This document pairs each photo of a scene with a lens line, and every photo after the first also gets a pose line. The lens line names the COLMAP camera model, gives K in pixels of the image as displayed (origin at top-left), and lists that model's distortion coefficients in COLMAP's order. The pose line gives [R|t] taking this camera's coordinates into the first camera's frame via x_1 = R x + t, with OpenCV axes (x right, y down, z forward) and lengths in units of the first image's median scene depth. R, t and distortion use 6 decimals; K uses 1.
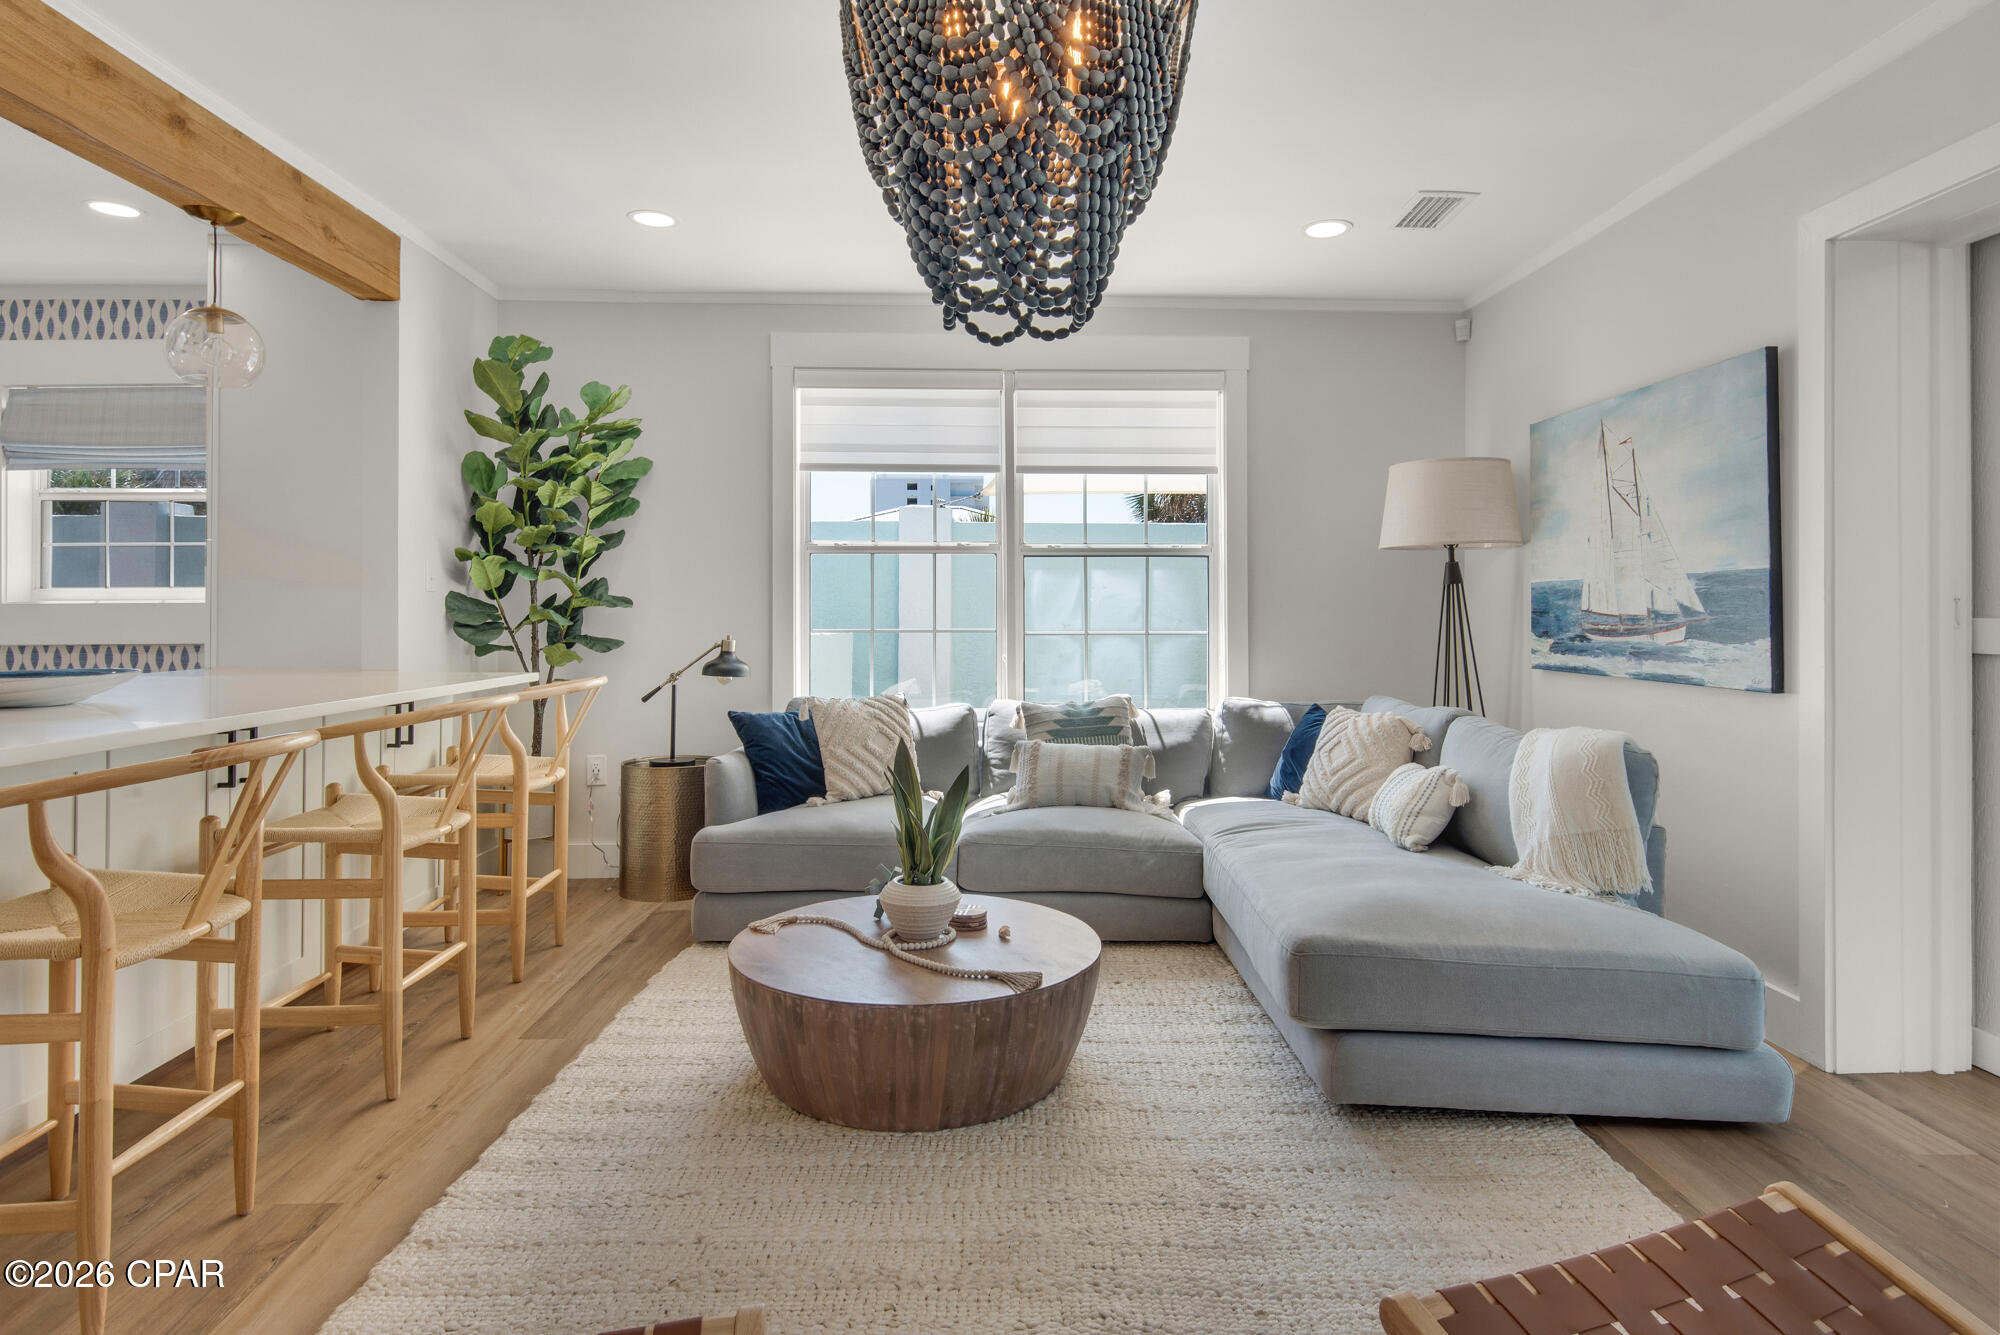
lens RADIAL K [[1083.0, 0, 1008.7], [0, 1083.0, 606.2], [0, 0, 1]] dist [0.029085, -0.025097]
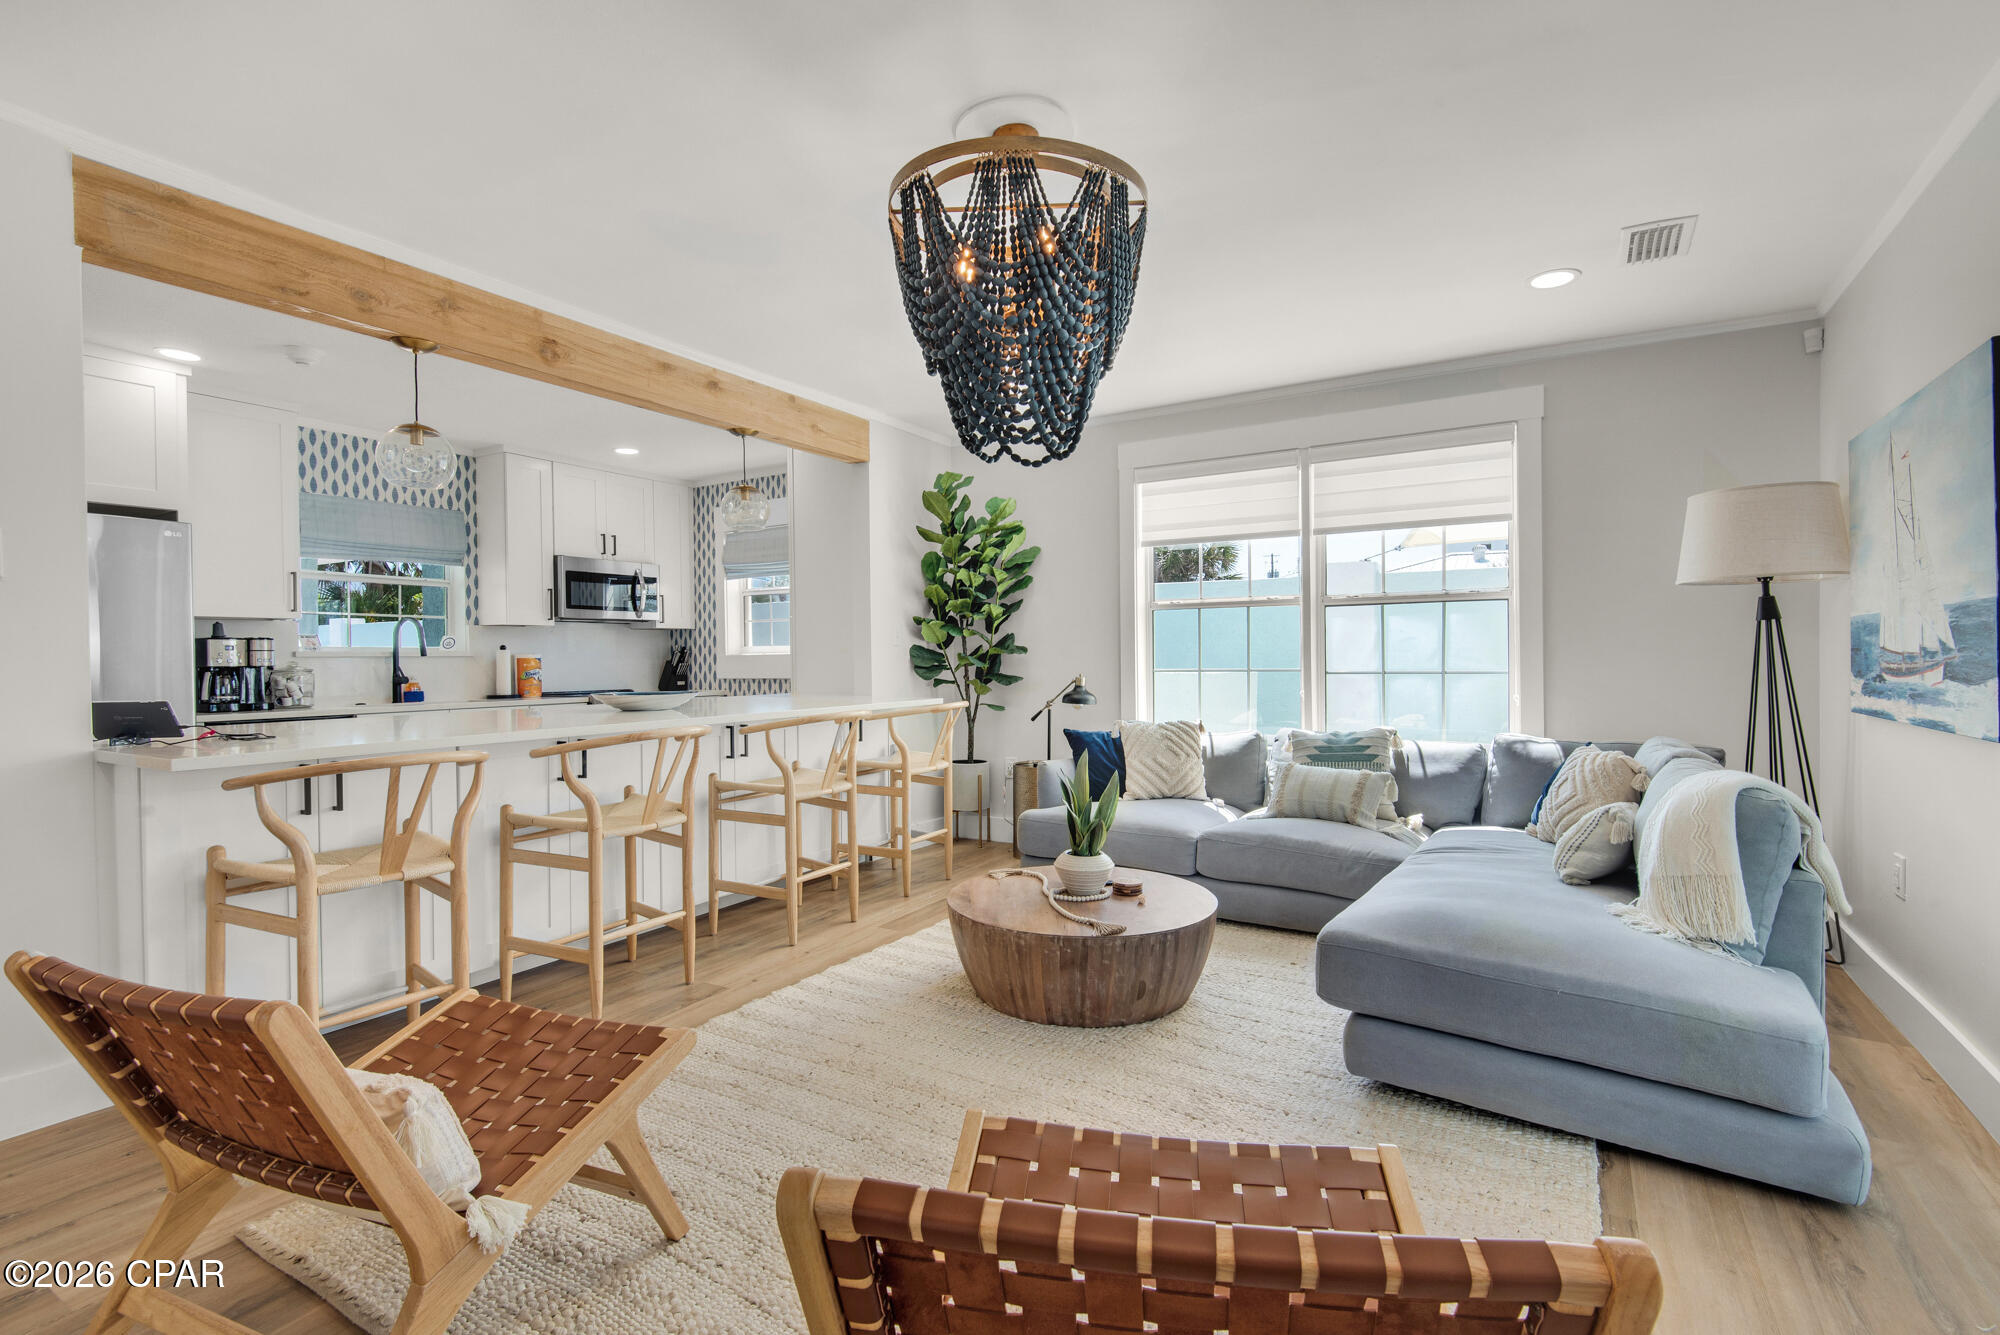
lens RADIAL K [[914.6, 0, 1008.2], [0, 914.6, 654.8], [0, 0, 1]] dist [0.004472, -0.005463]
pose [[0.843772, -0.009818, -0.536612, 0.297216], [0.013607, 0.999903, 0.003101, -0.001670], [0.536529, -0.009918, 0.843824, -0.014167]]
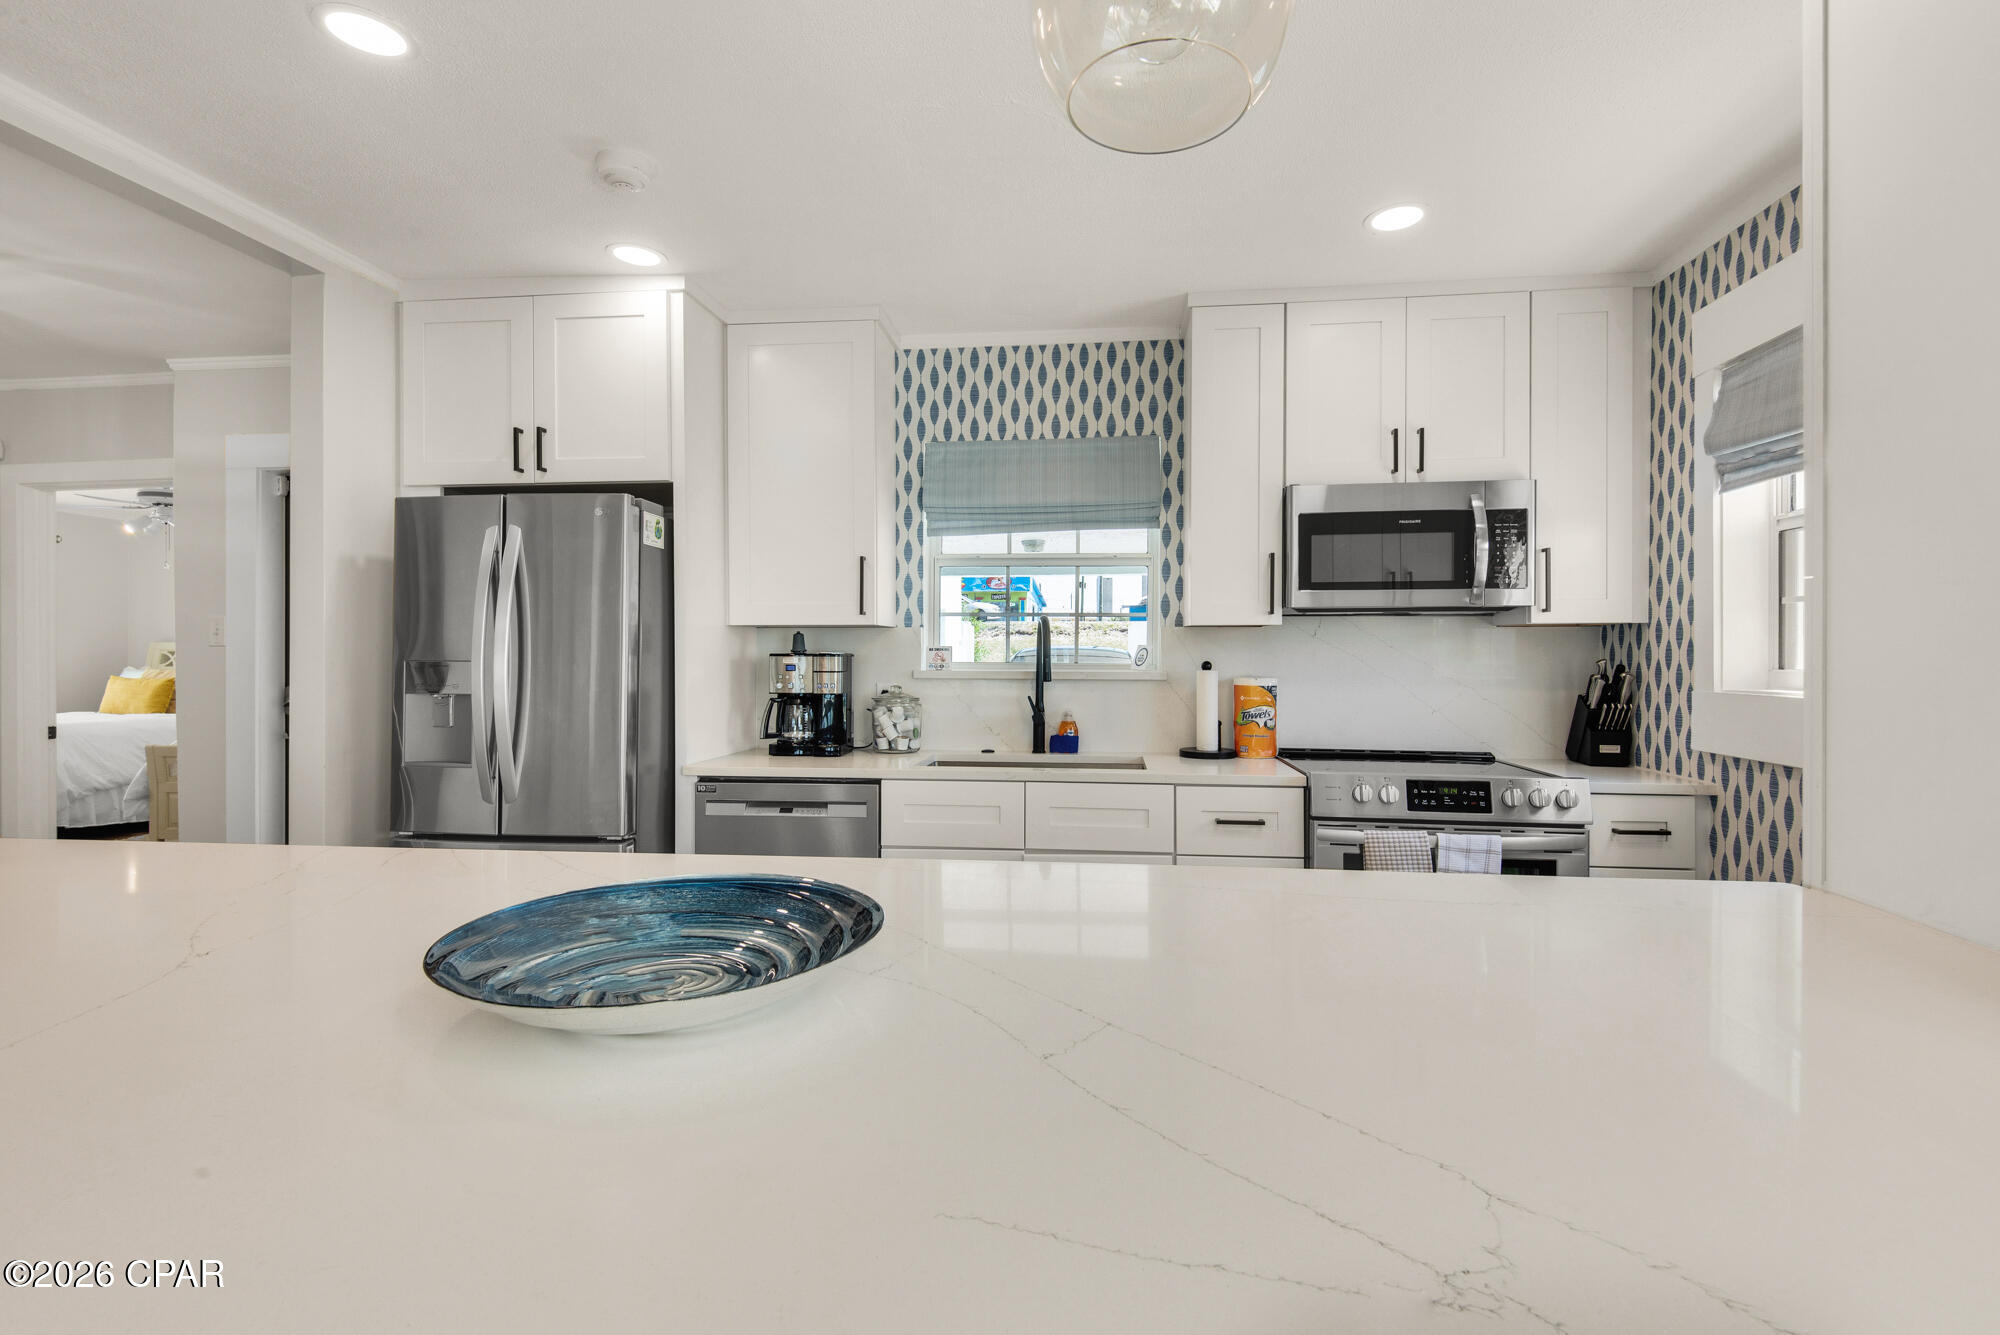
lens RADIAL K [[914.6, 0, 1008.2], [0, 914.6, 654.8], [0, 0, 1]] dist [0.004472, -0.005463]
pose [[-0.152999, 0.004297, -0.988217, -0.330318], [0.004835, 0.999982, 0.003599, -0.033118], [0.988214, -0.004227, -0.153017, 0.731724]]
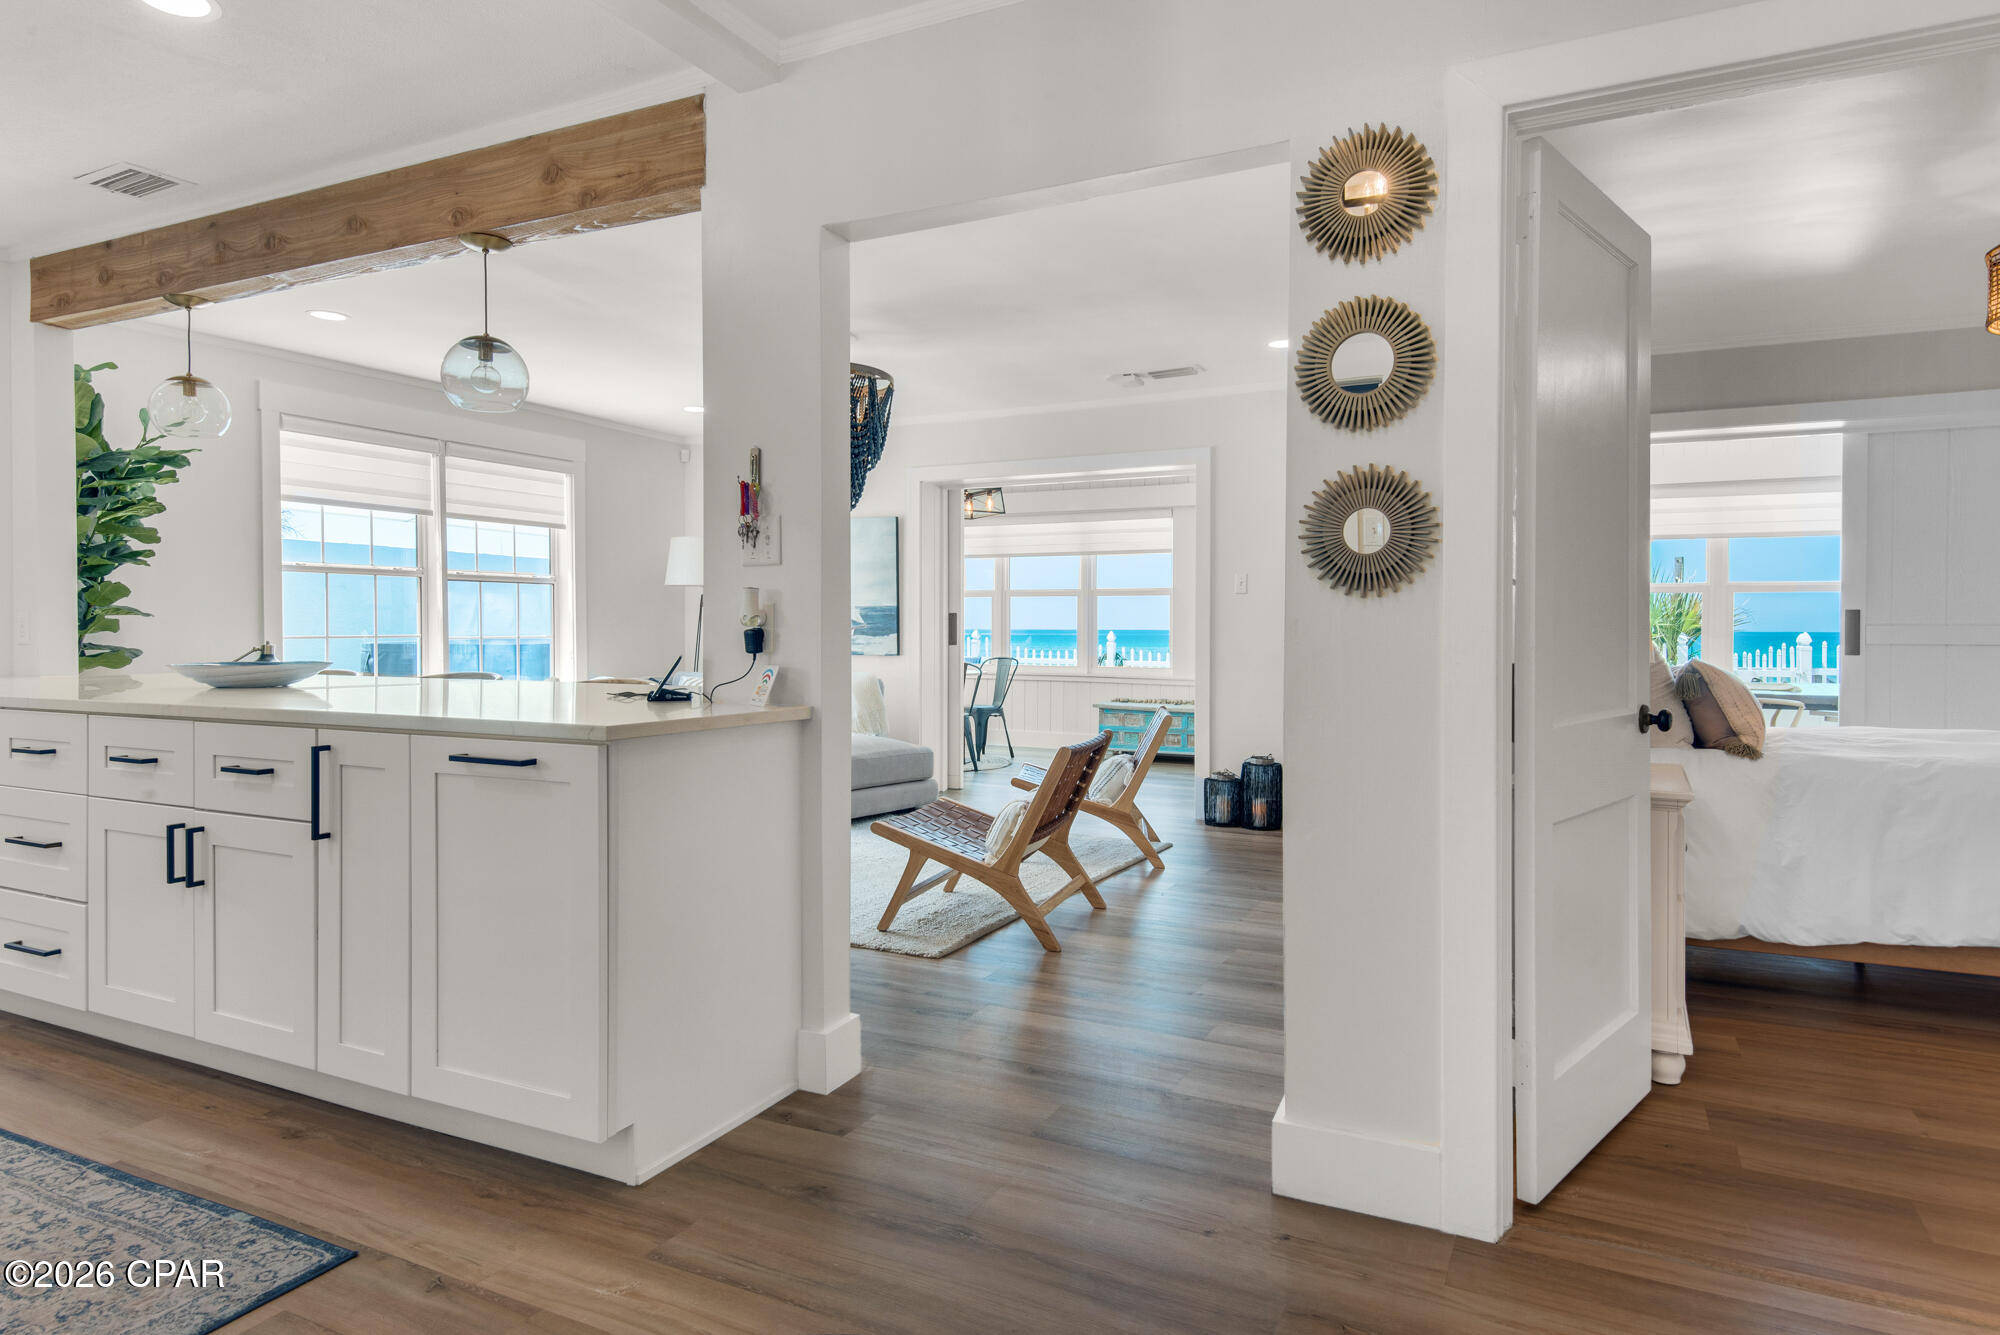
lens RADIAL K [[1164.2, 0, 1014.4], [0, 1164.2, 621.0], [0, 0, 1]] dist [0.001449, -0.001451]
pose [[0.471165, 0.005070, 0.882030, -1.069505], [-0.007316, 0.999972, -0.001840, 0.001536], [-0.882015, -0.005586, 0.471189, -0.339704]]
